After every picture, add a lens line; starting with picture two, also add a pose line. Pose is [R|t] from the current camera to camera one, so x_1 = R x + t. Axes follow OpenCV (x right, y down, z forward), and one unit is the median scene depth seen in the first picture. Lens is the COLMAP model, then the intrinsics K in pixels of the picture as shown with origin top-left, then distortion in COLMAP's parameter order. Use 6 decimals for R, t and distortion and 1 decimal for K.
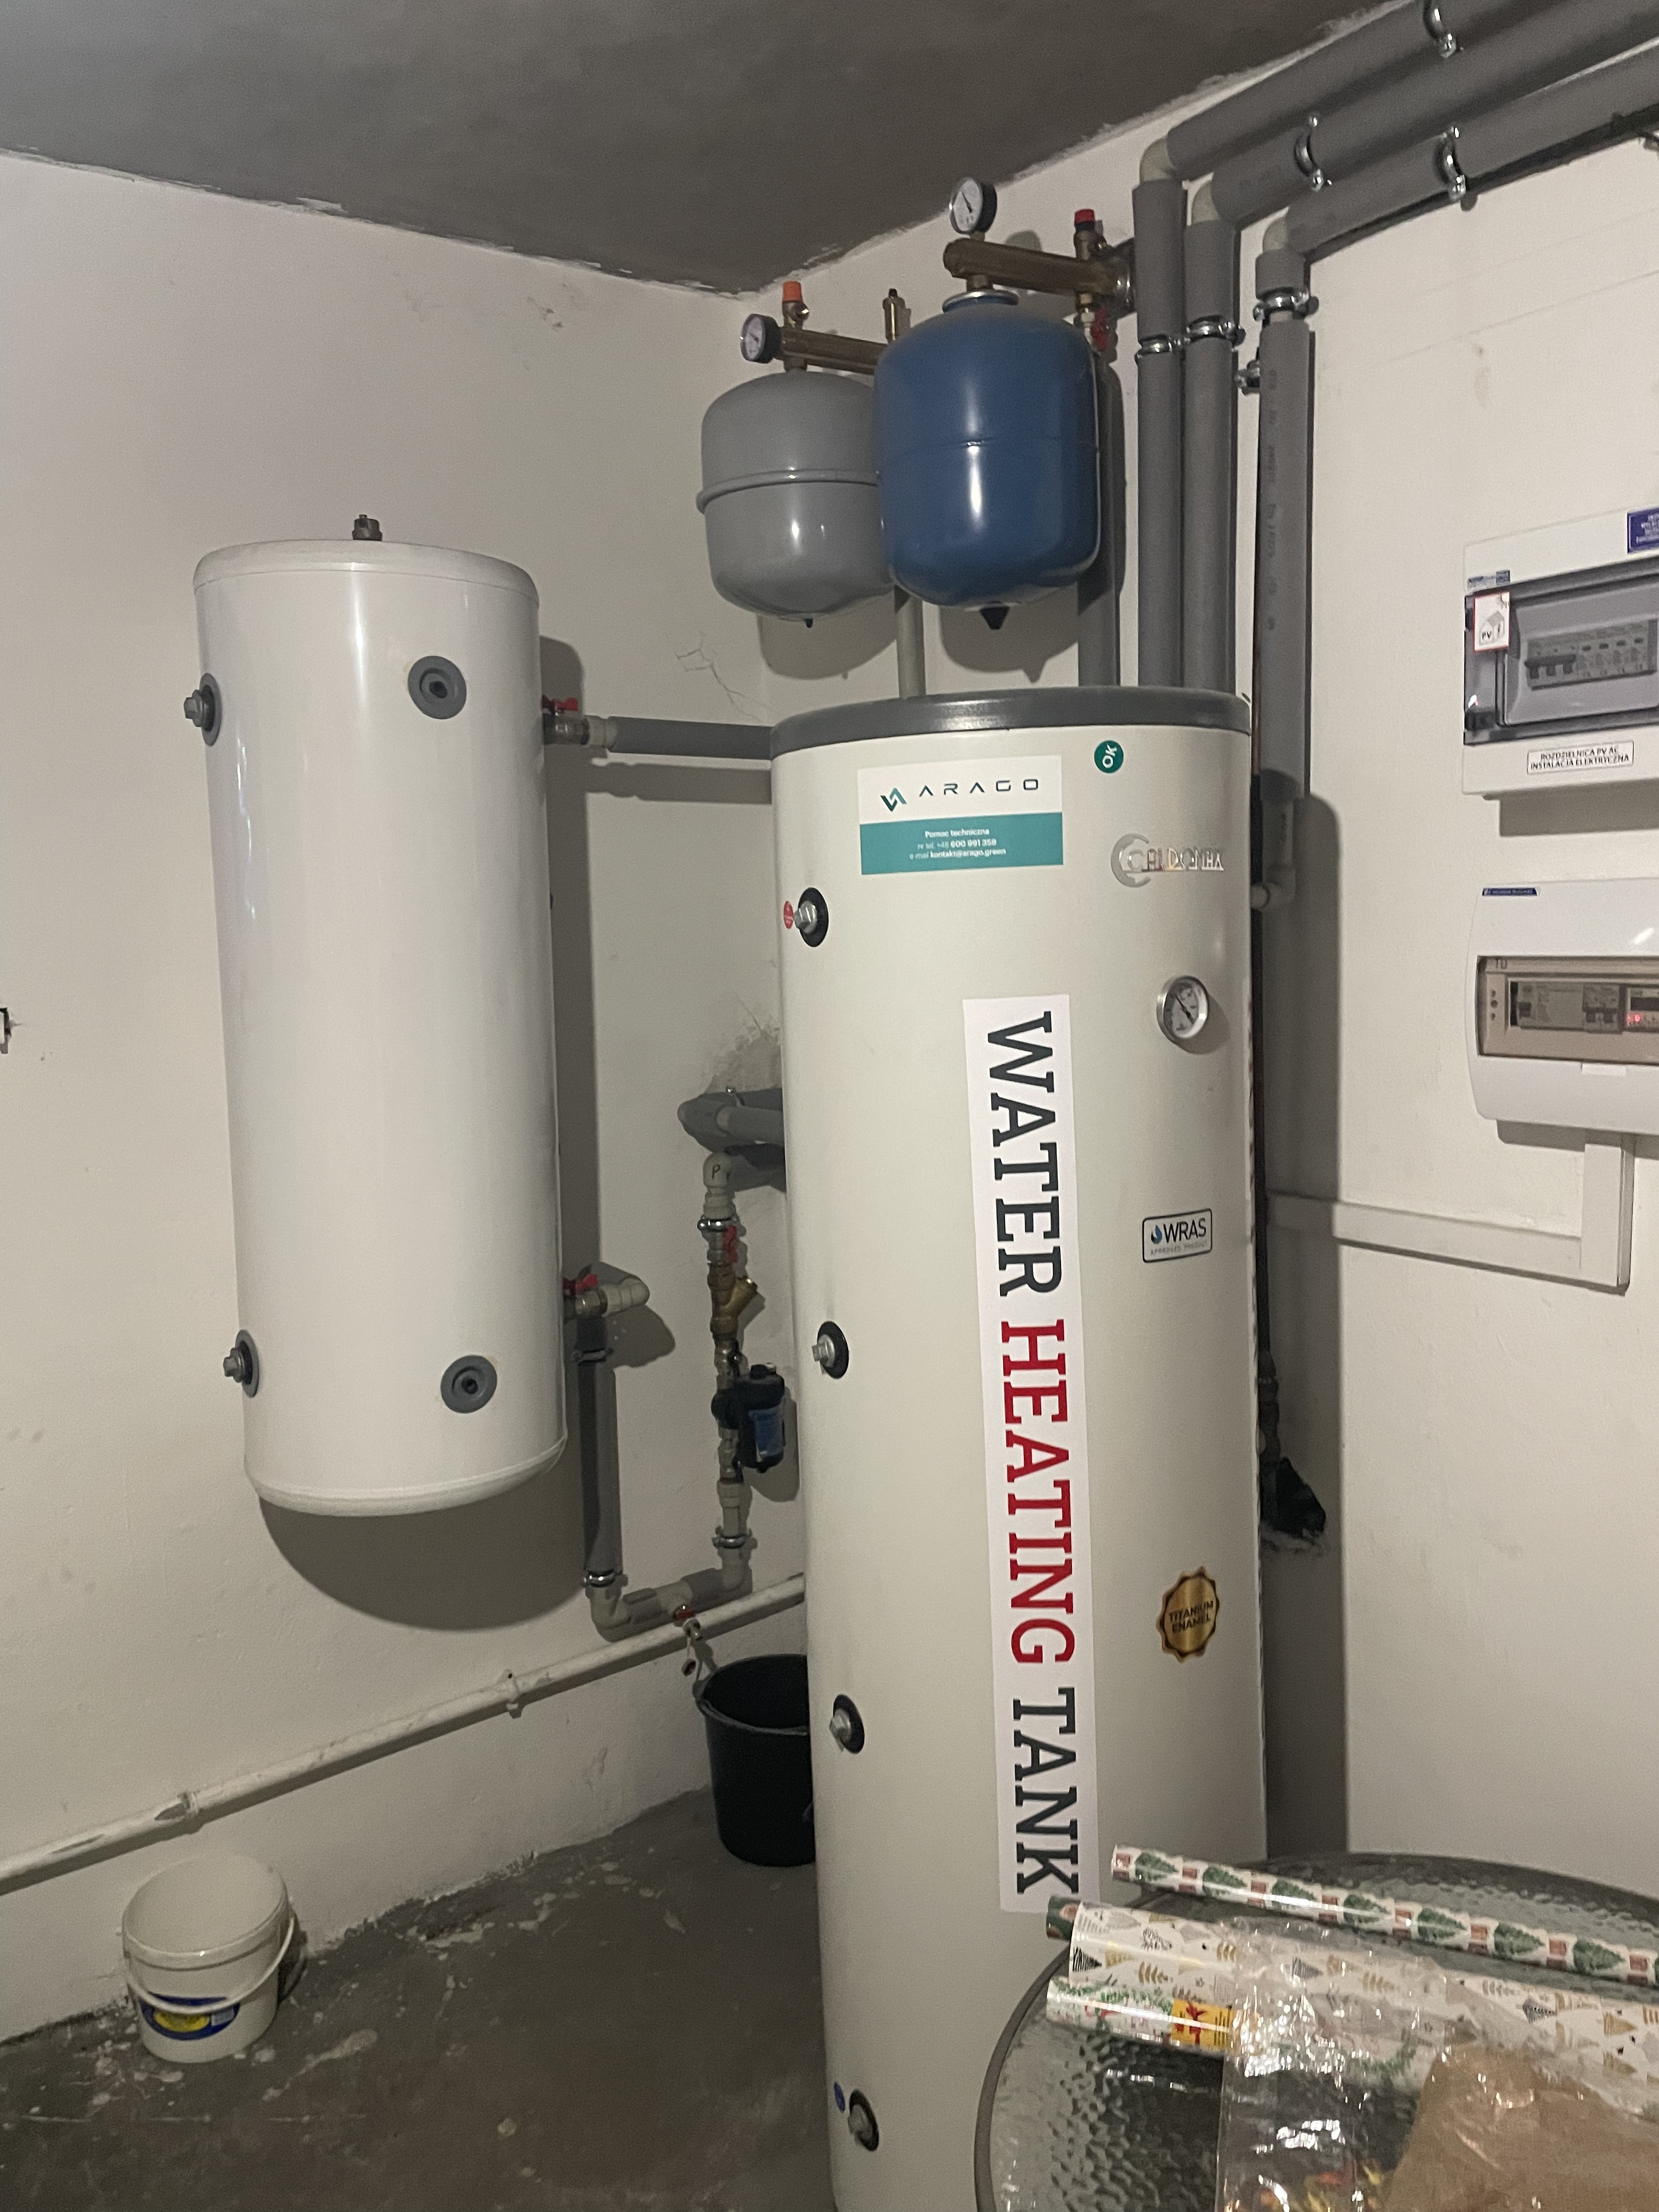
lens RADIAL K [[1674.1, 0, 839.3], [0, 1674.1, 1104.8], [0, 0, 1]] dist [0.061181, -0.073351]
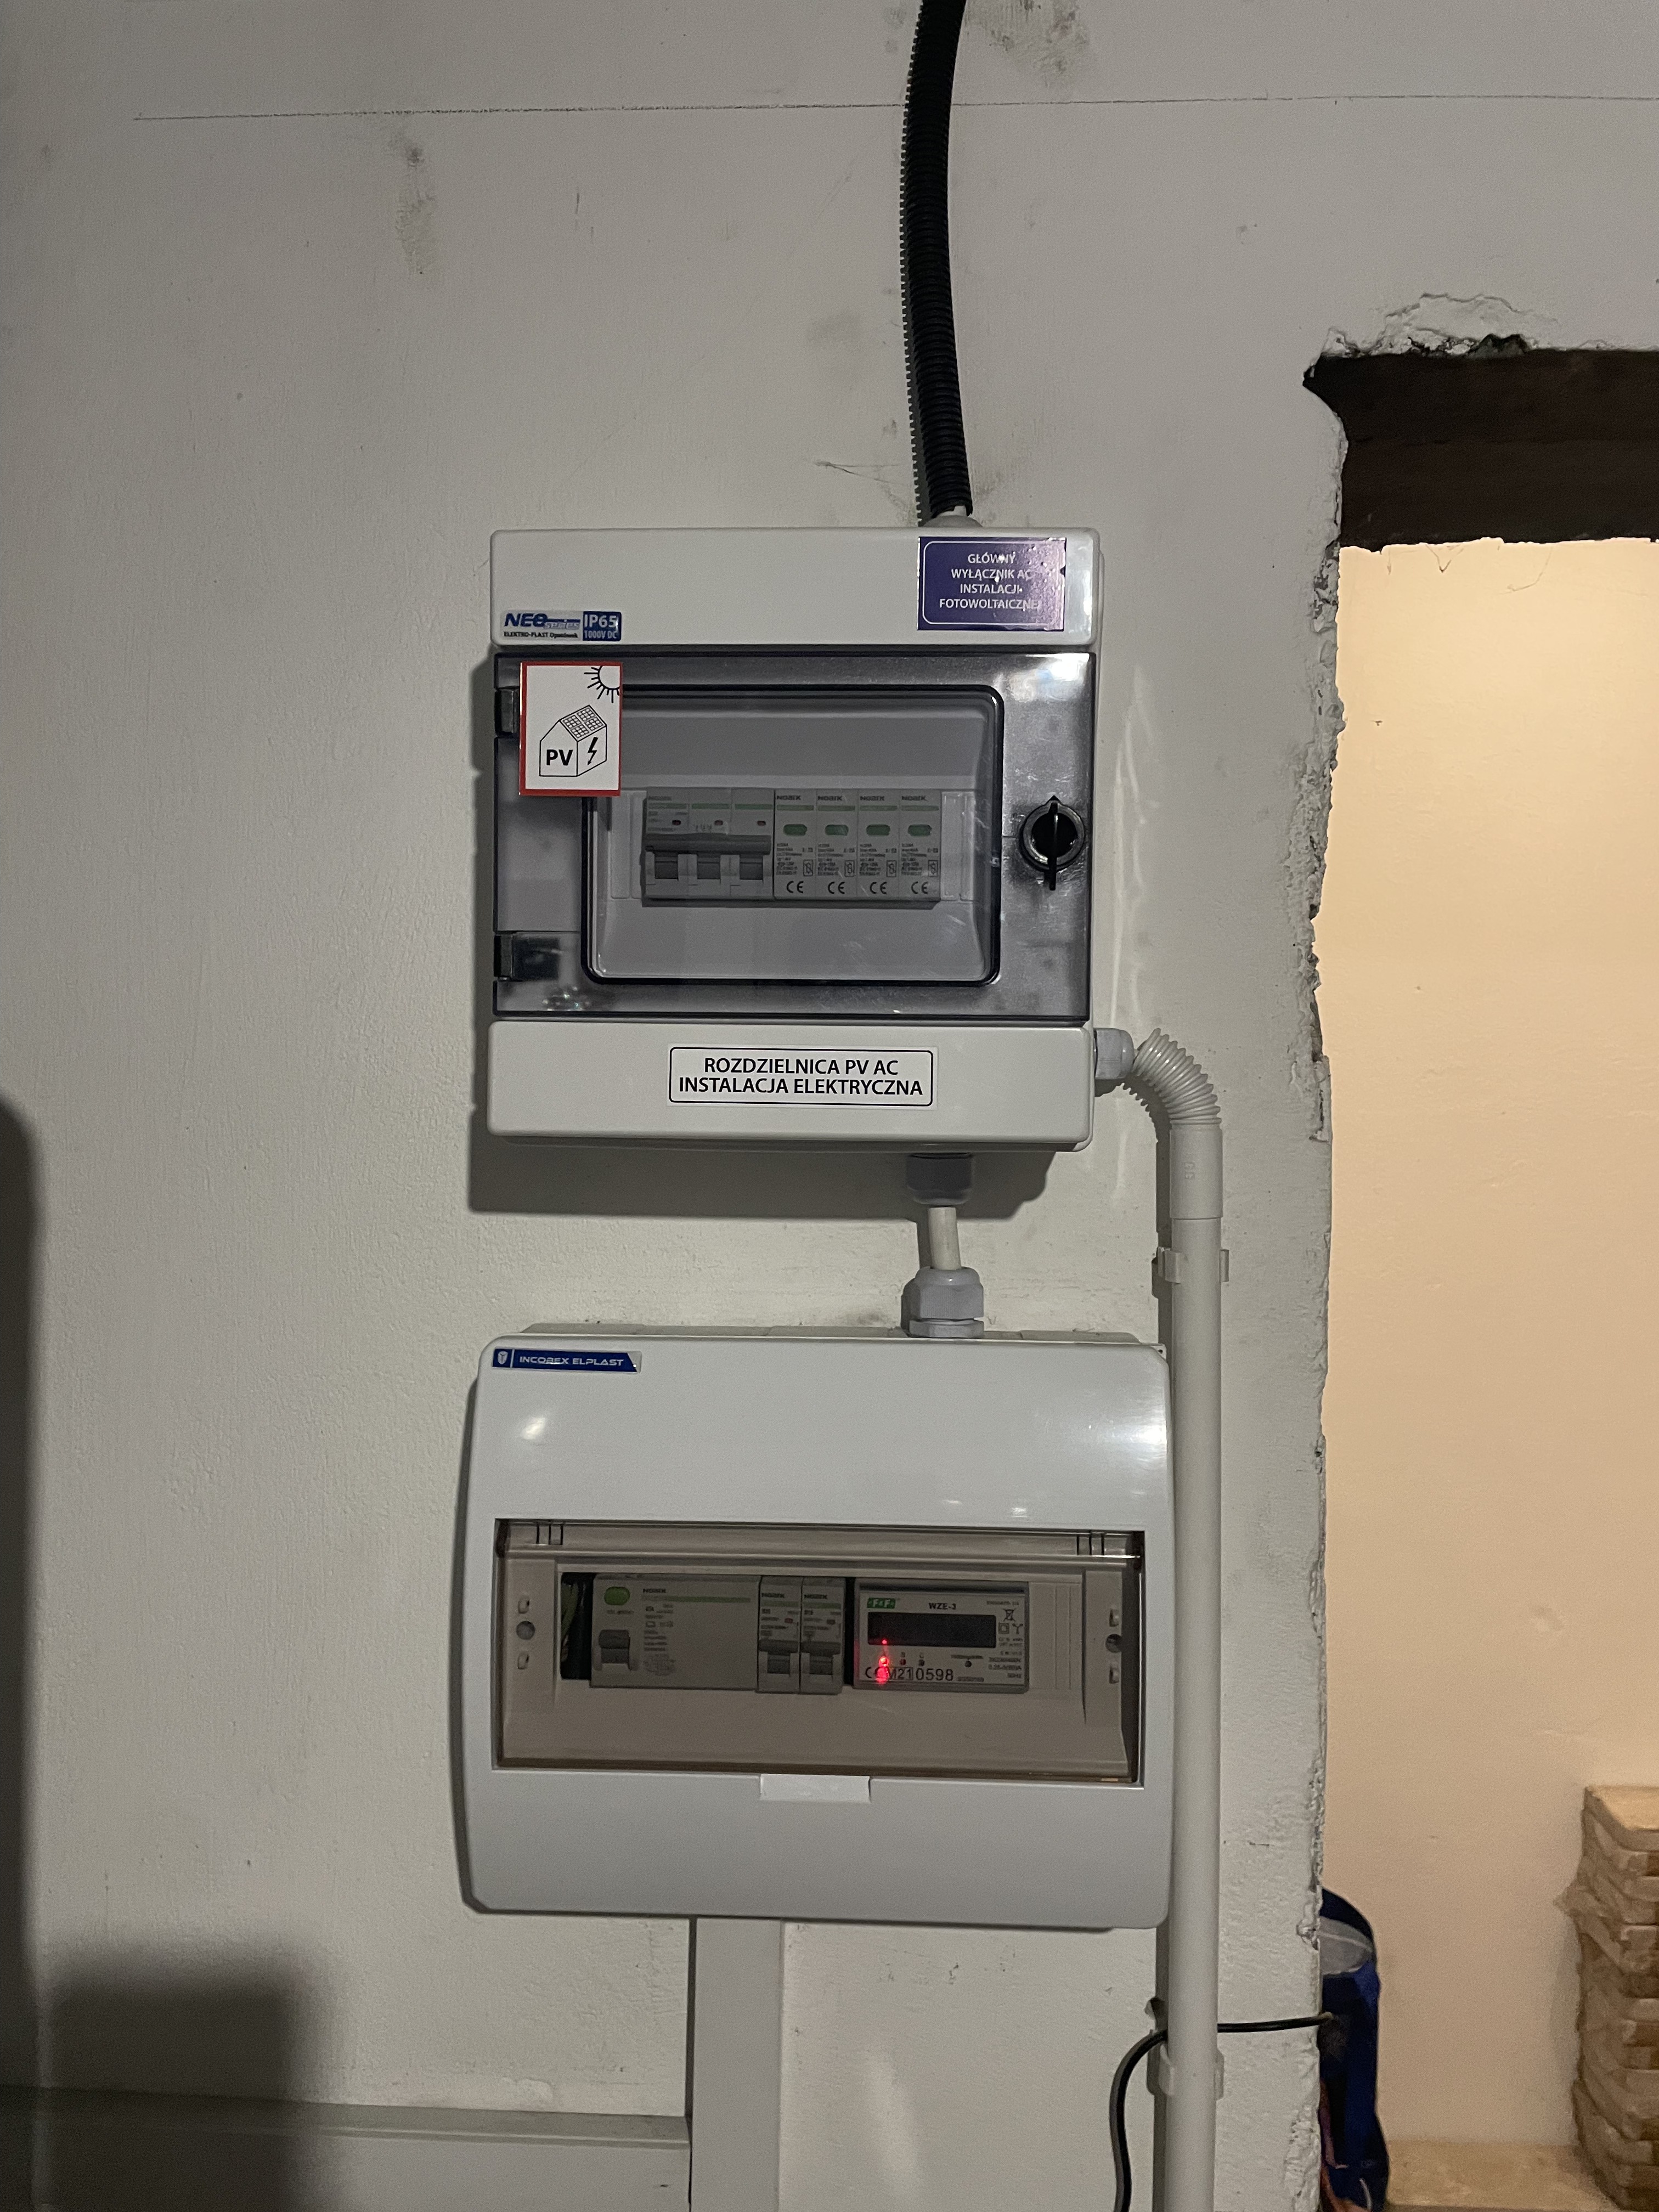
lens RADIAL K [[1674.1, 0, 845.6], [0, 1674.1, 1093.1], [0, 0, 1]] dist [0.061181, -0.073351]
pose [[0.609549, 0.044027, 0.791525, 0.108124], [0.062993, 0.992609, -0.103722, -0.152043], [-0.790242, 0.113085, 0.602271, 0.715768]]
